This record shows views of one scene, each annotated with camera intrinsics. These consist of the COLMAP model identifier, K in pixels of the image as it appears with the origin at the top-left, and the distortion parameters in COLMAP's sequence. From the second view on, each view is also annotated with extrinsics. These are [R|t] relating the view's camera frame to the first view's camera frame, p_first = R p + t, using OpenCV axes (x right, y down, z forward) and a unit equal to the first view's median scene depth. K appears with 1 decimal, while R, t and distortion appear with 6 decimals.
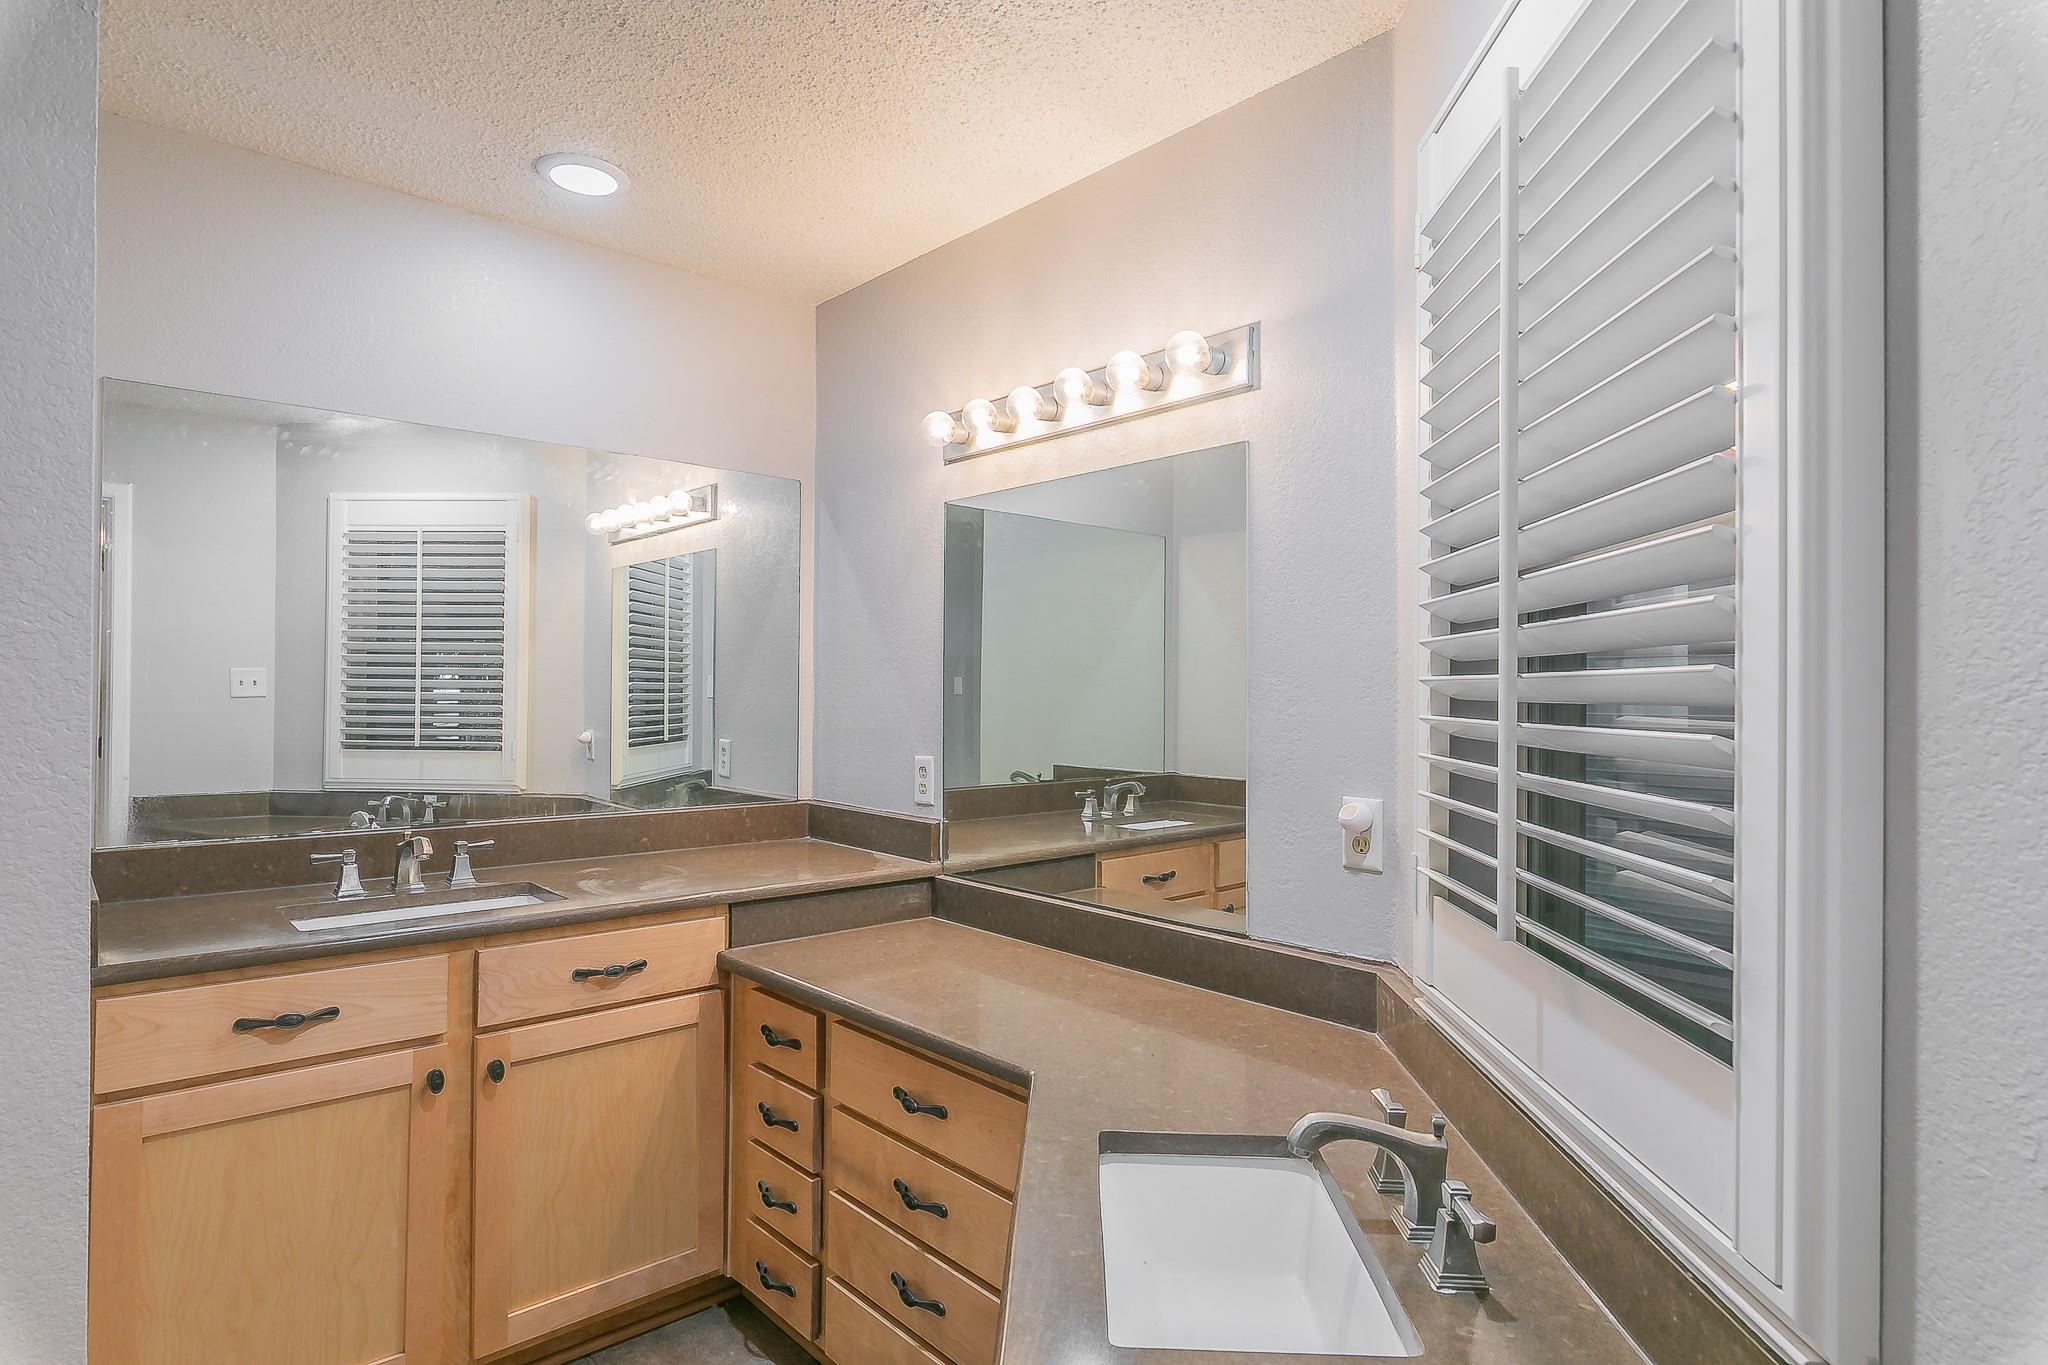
lens RADIAL K [[1097.2, 0, 1033.8], [0, 1097.2, 677.4], [0, 0, 1]] dist [-0.004037, -0.001087]
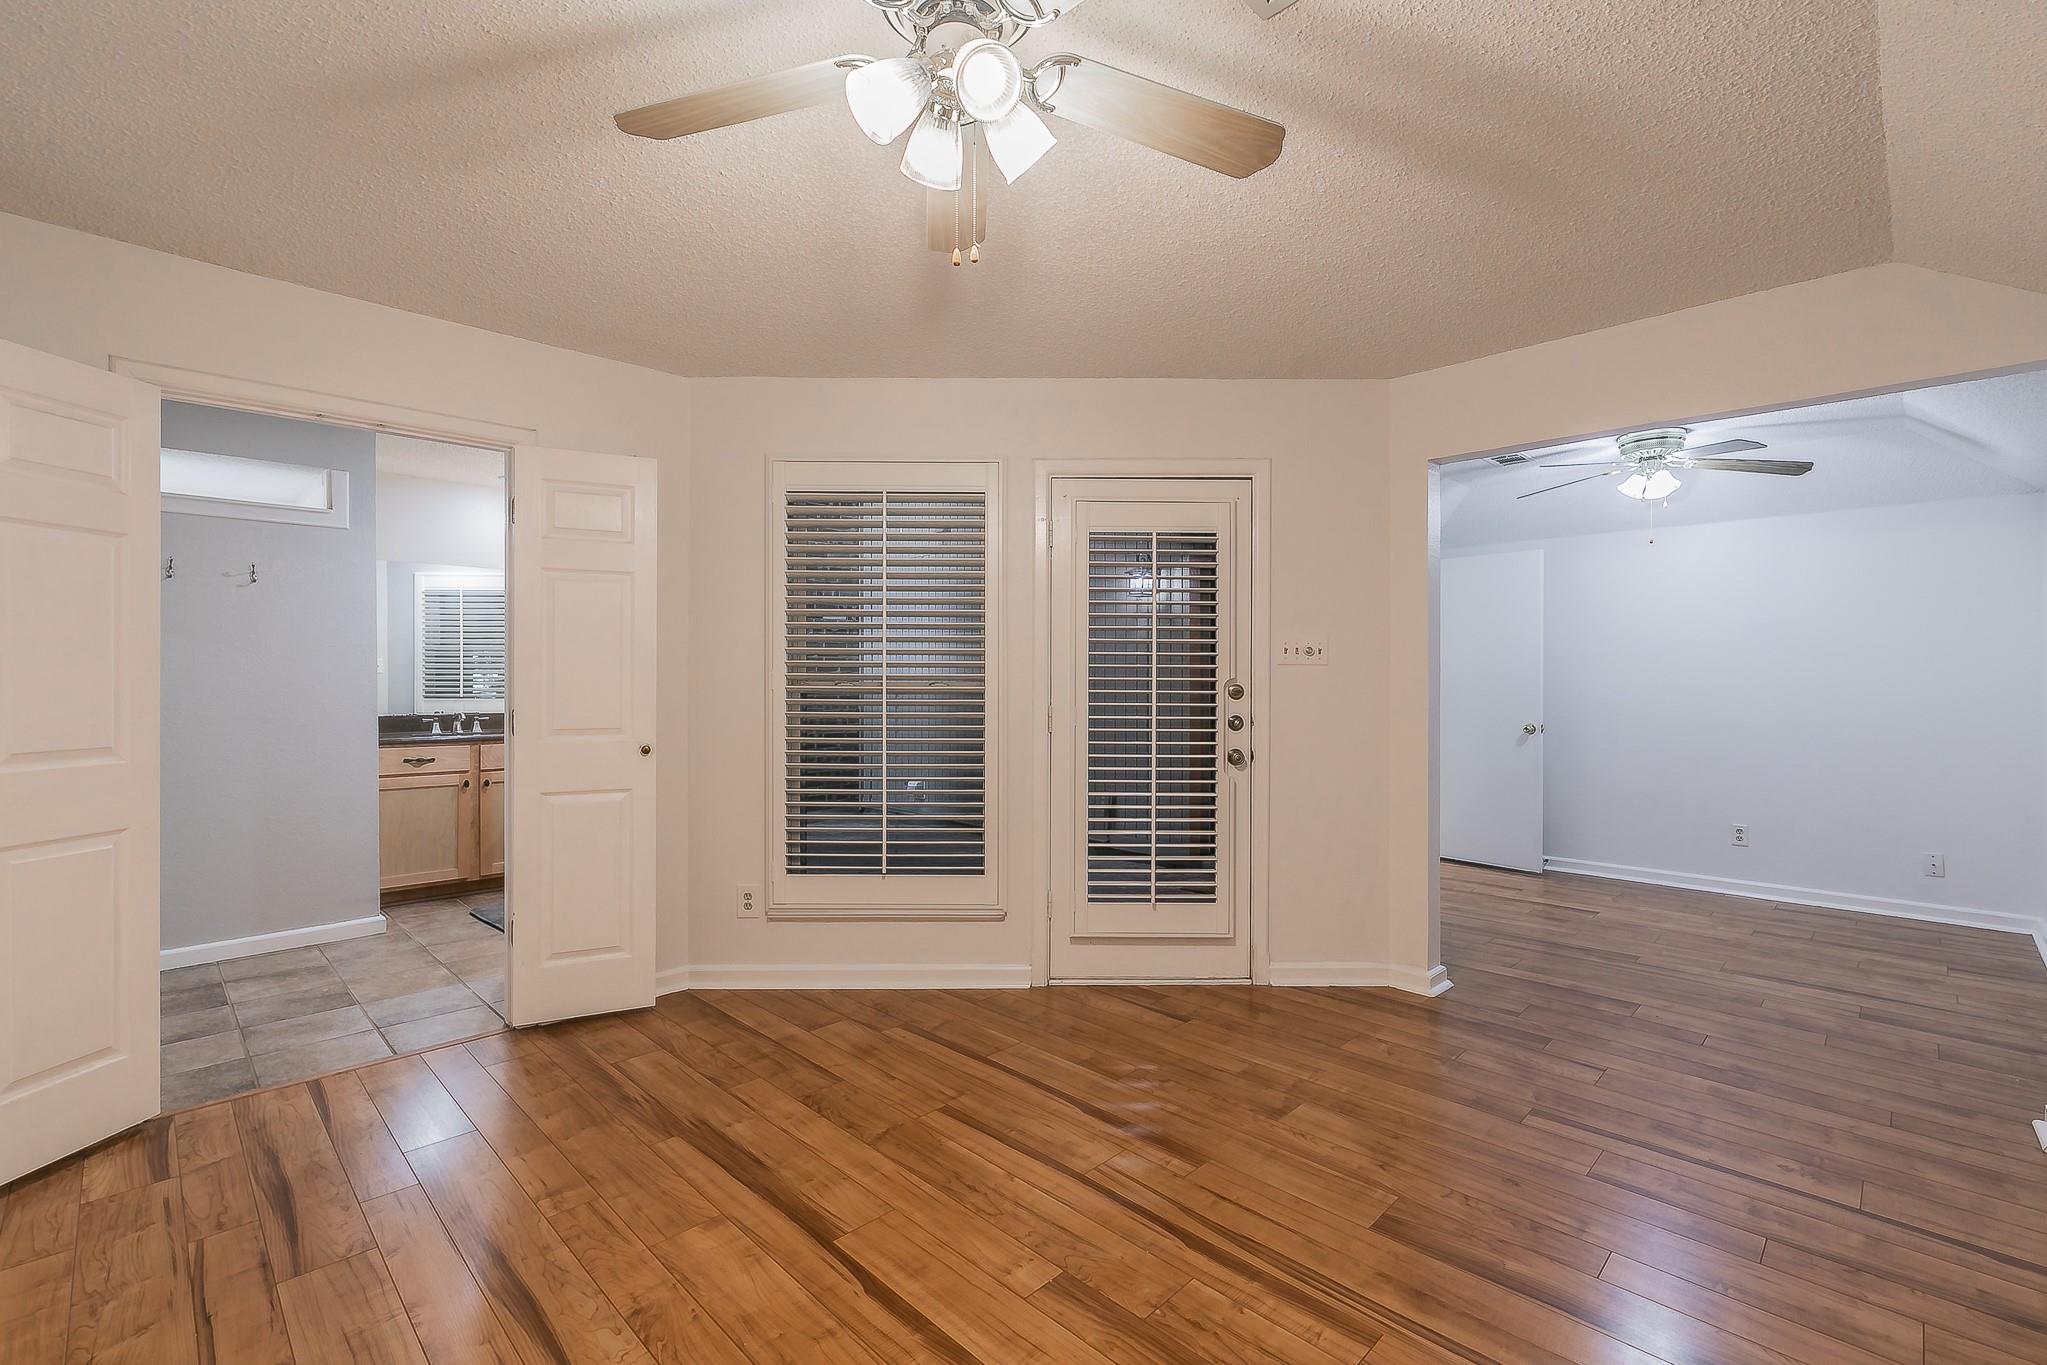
lens RADIAL K [[891.0, 0, 1023.1], [0, 891.0, 677.1], [0, 0, 1]] dist [-0.002047, -0.000394]
pose [[0.998854, -0.010558, 0.046684, 0.799047], [0.010030, 0.999883, 0.011535, 0.036066], [-0.046800, -0.011054, 0.998843, -1.389963]]
